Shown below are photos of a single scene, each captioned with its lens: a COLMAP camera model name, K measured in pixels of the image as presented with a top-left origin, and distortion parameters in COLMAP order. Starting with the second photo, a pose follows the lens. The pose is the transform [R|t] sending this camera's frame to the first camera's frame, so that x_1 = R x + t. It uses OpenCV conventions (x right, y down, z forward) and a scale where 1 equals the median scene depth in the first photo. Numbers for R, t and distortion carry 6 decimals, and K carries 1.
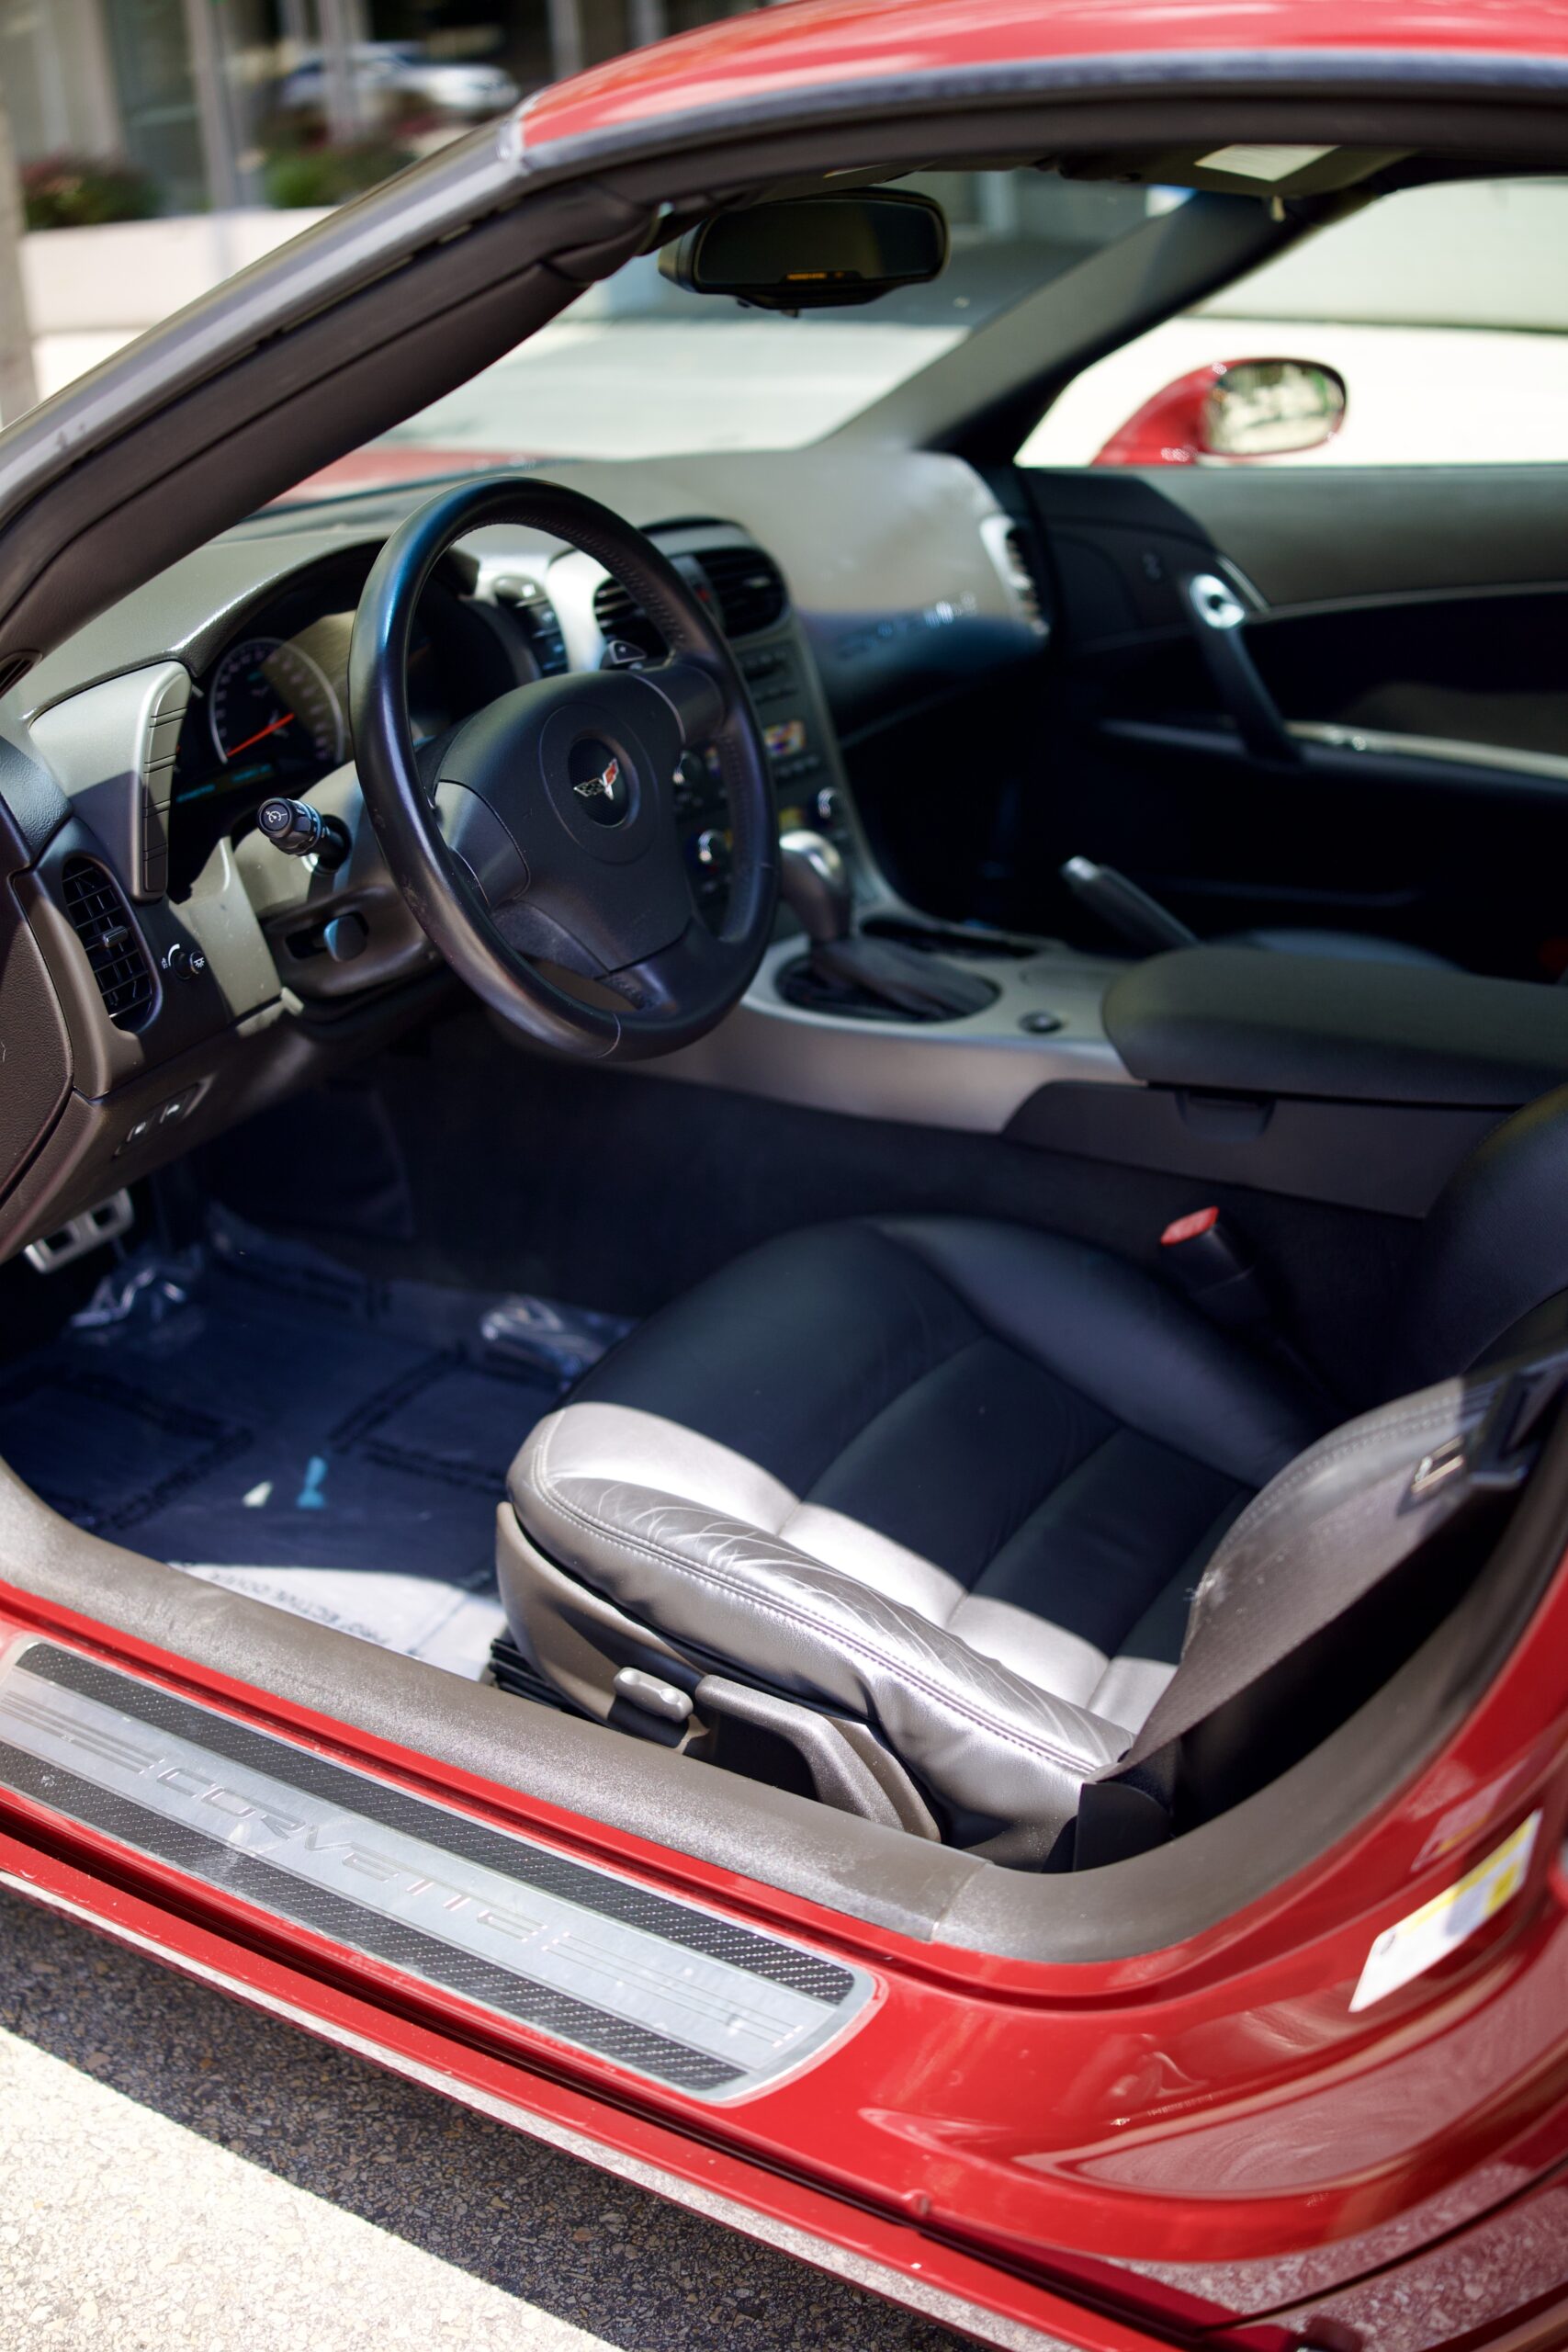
lens RADIAL K [[2242.7, 0, 784.0], [0, 2242.7, 1176.0], [0, 0, 1]] dist [-0.195116, 0.020225]
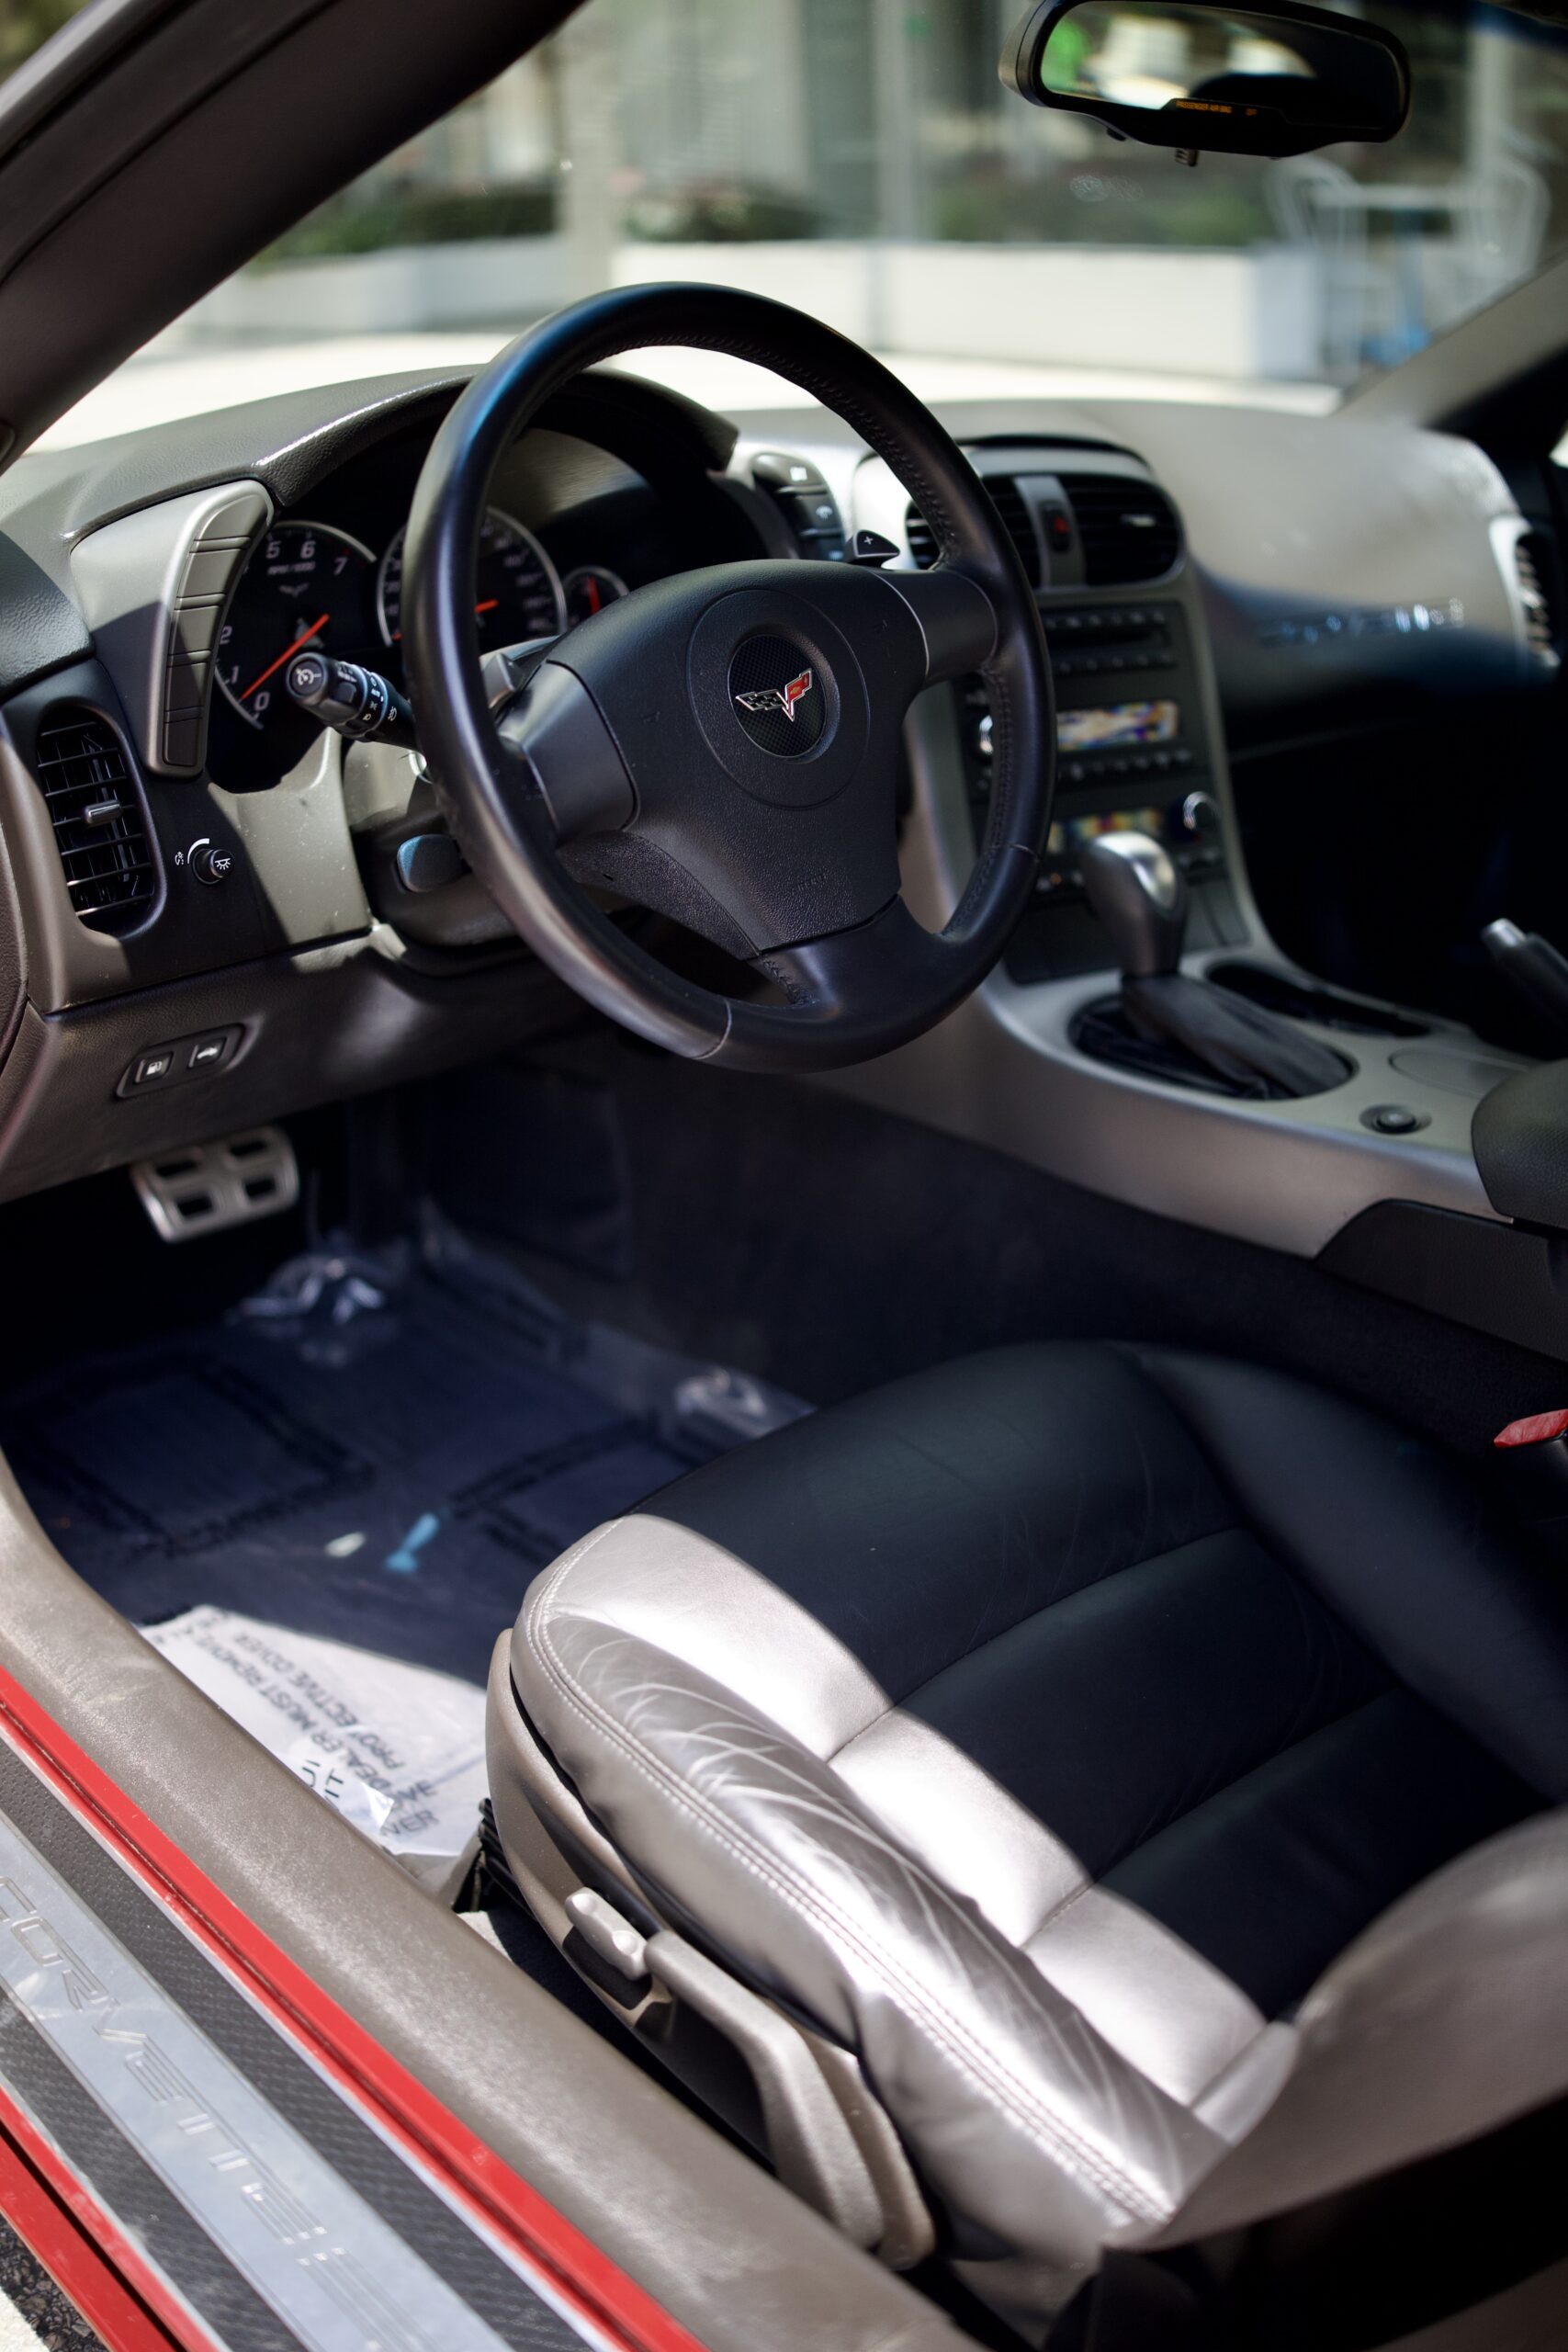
lens RADIAL K [[2242.7, 0, 784.0], [0, 2242.7, 1176.0], [0, 0, 1]] dist [-0.195116, 0.020225]
pose [[0.954340, 0.152913, -0.256616, 0.118059], [-0.162124, 0.986656, -0.014998, -0.007173], [0.250899, 0.055917, 0.966397, 0.260095]]
